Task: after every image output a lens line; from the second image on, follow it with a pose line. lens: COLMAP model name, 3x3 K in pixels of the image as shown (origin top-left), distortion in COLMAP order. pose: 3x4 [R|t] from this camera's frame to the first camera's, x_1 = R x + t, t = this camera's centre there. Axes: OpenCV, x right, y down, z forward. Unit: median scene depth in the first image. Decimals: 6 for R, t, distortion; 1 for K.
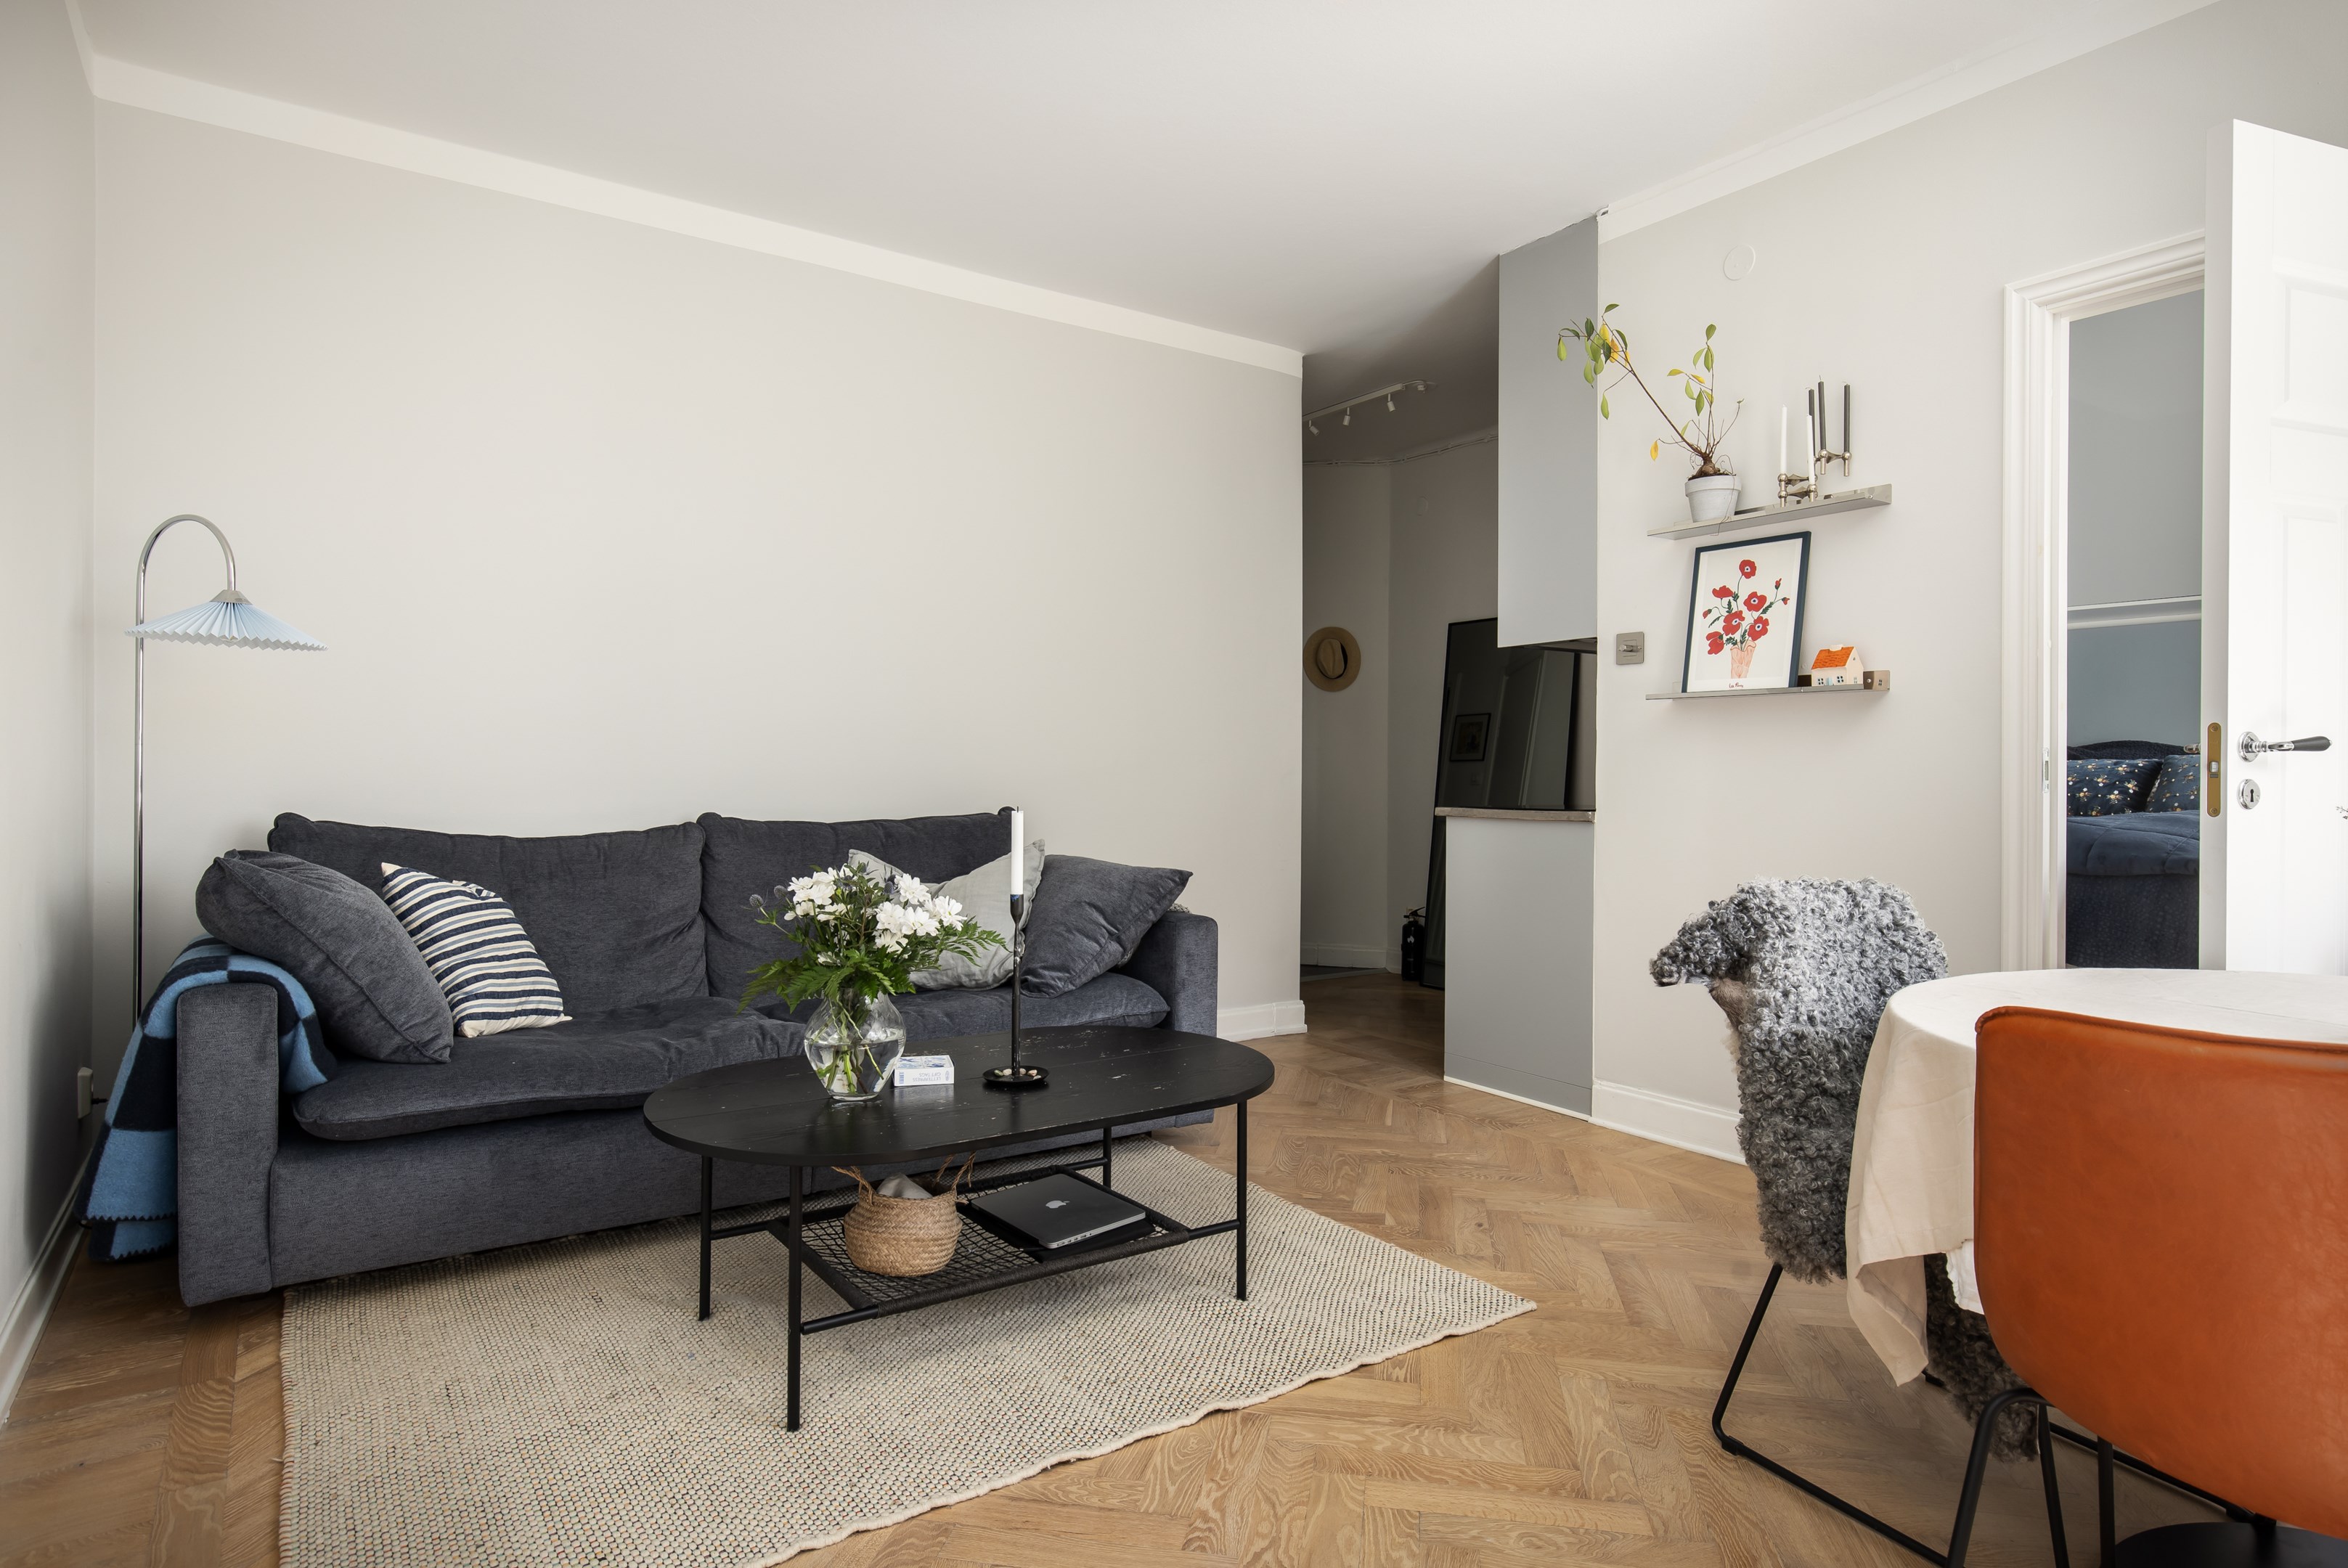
lens RADIAL K [[1308.0, 0, 1174.0], [0, 1308.0, 784.0], [0, 0, 1]] dist [0.004760, -0.000448]
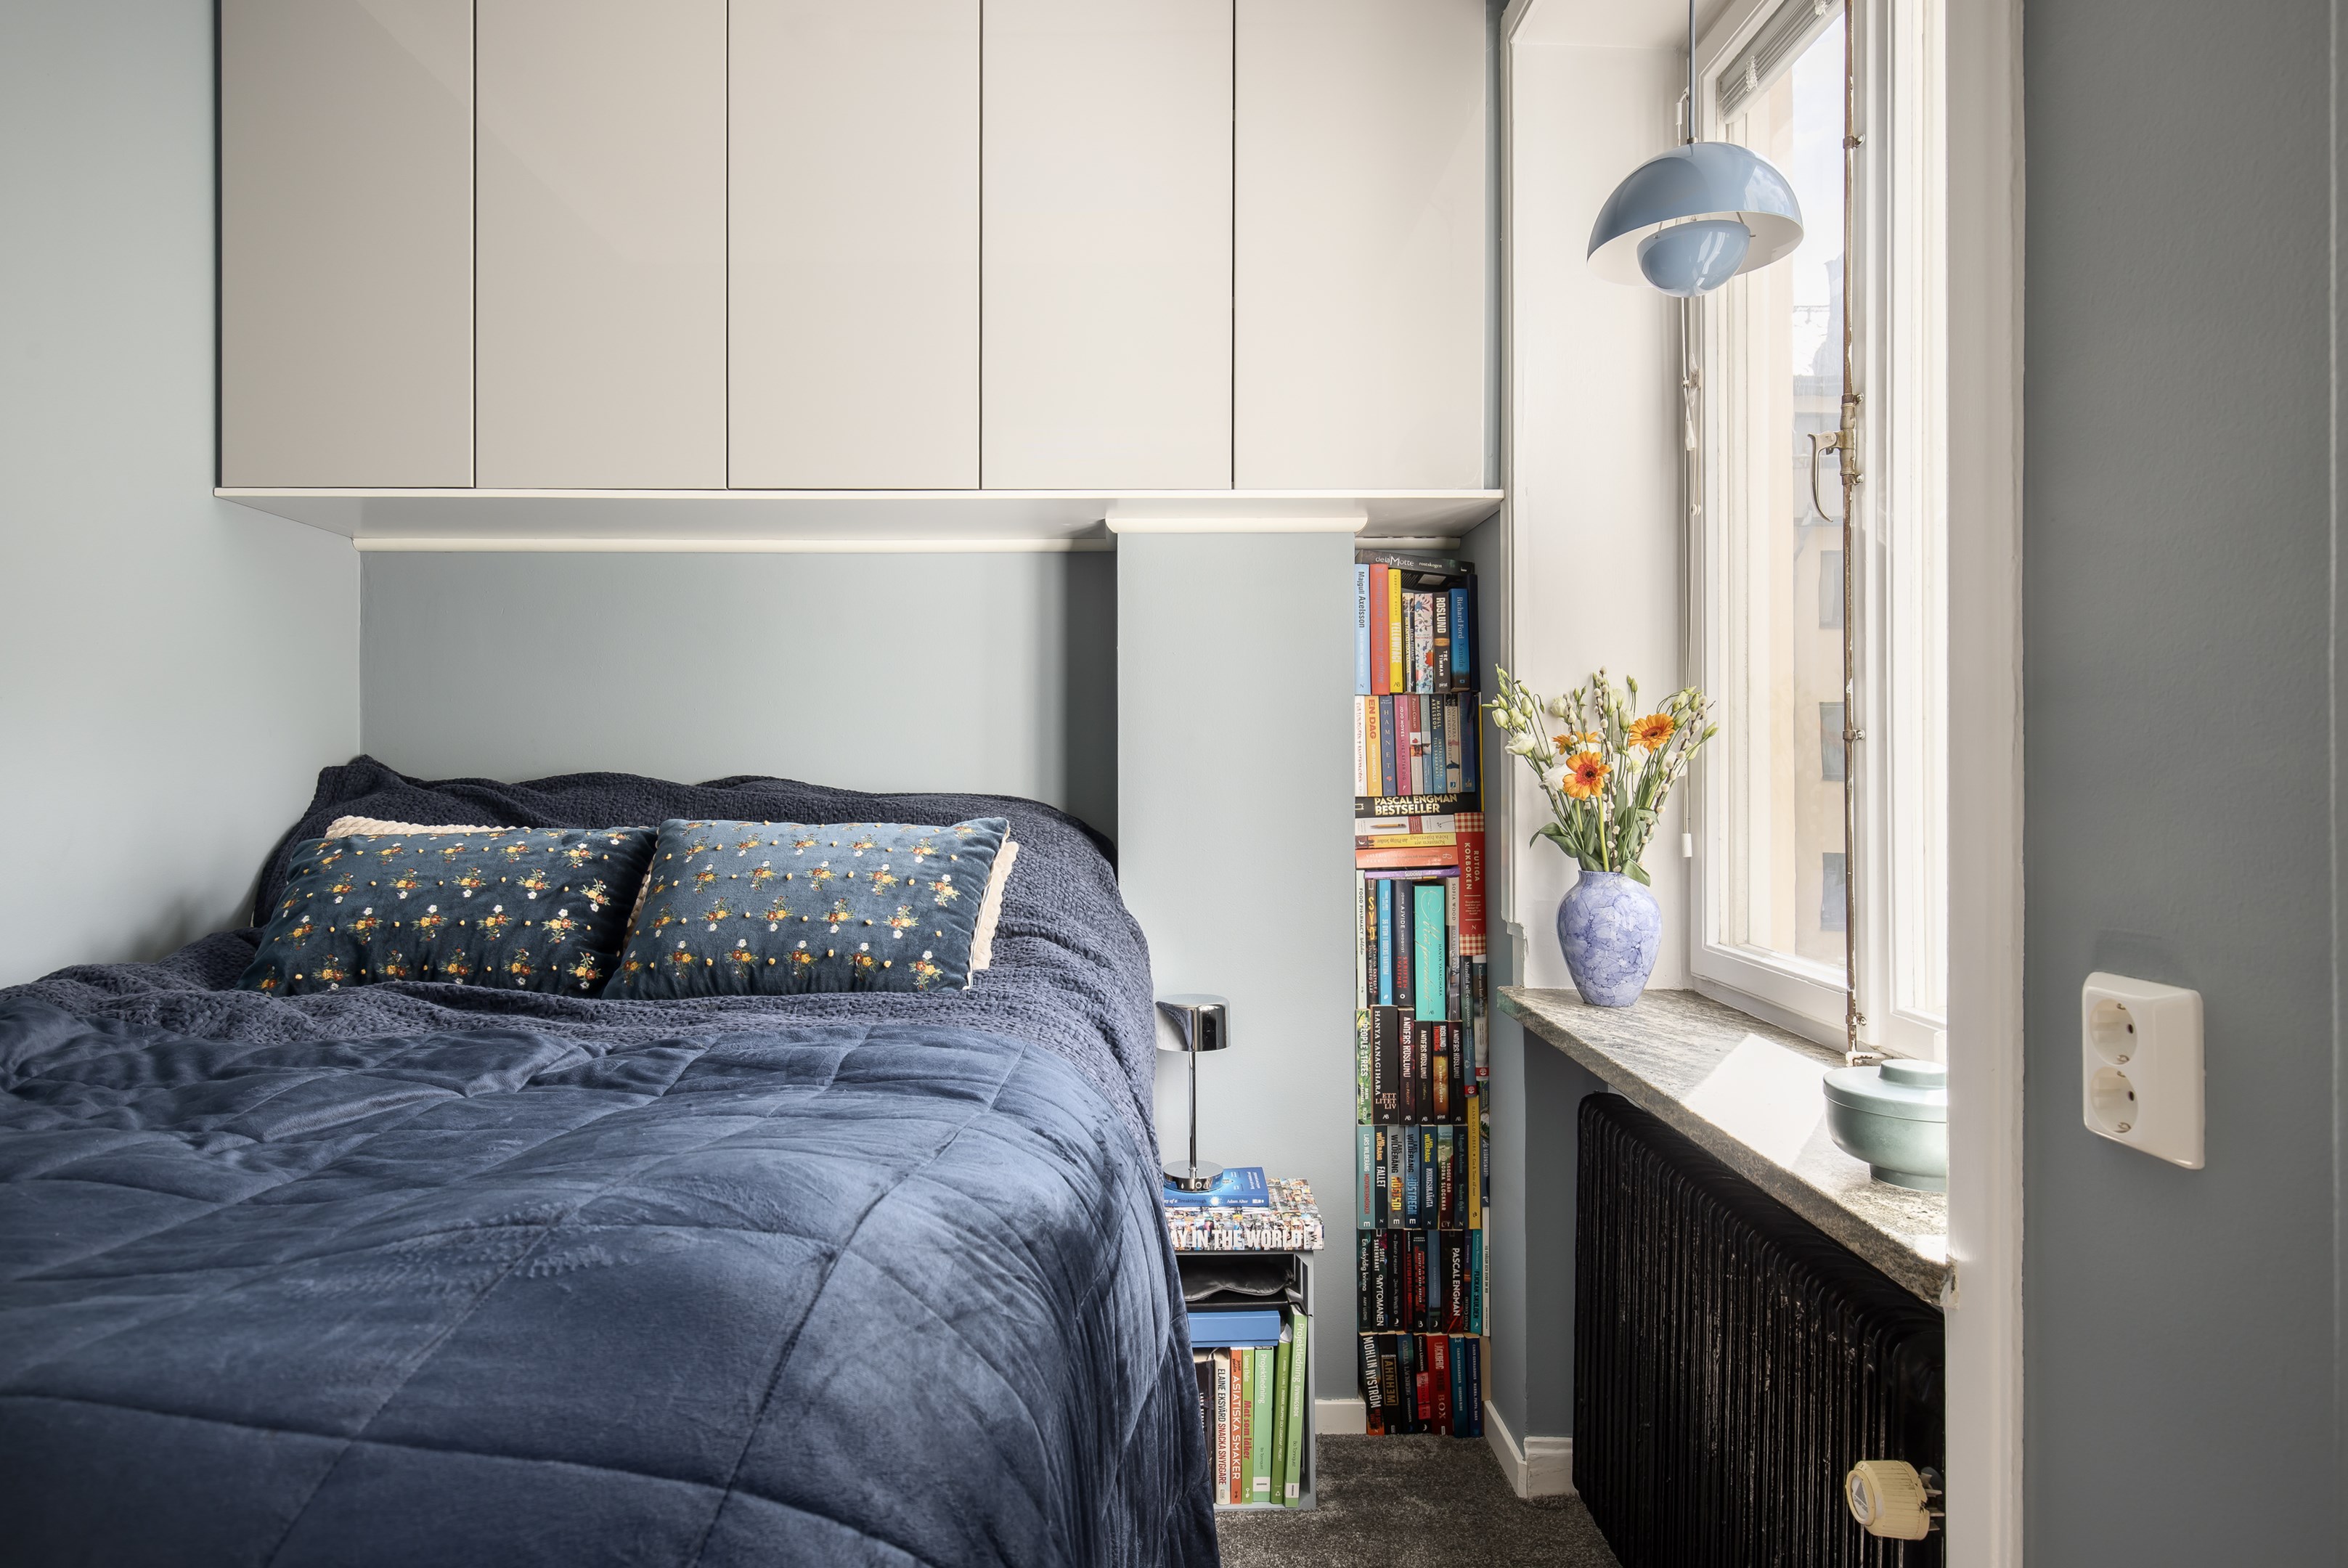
lens RADIAL K [[1333.9, 0, 1144.6], [0, 1333.9, 720.8], [0, 0, 1]] dist [0.001469, -0.000055]
pose [[0.552976, 0.015978, 0.833044, 0.593248], [0.007606, 0.999678, -0.024223, -0.056541], [-0.833162, 0.019730, 0.552676, 0.774995]]
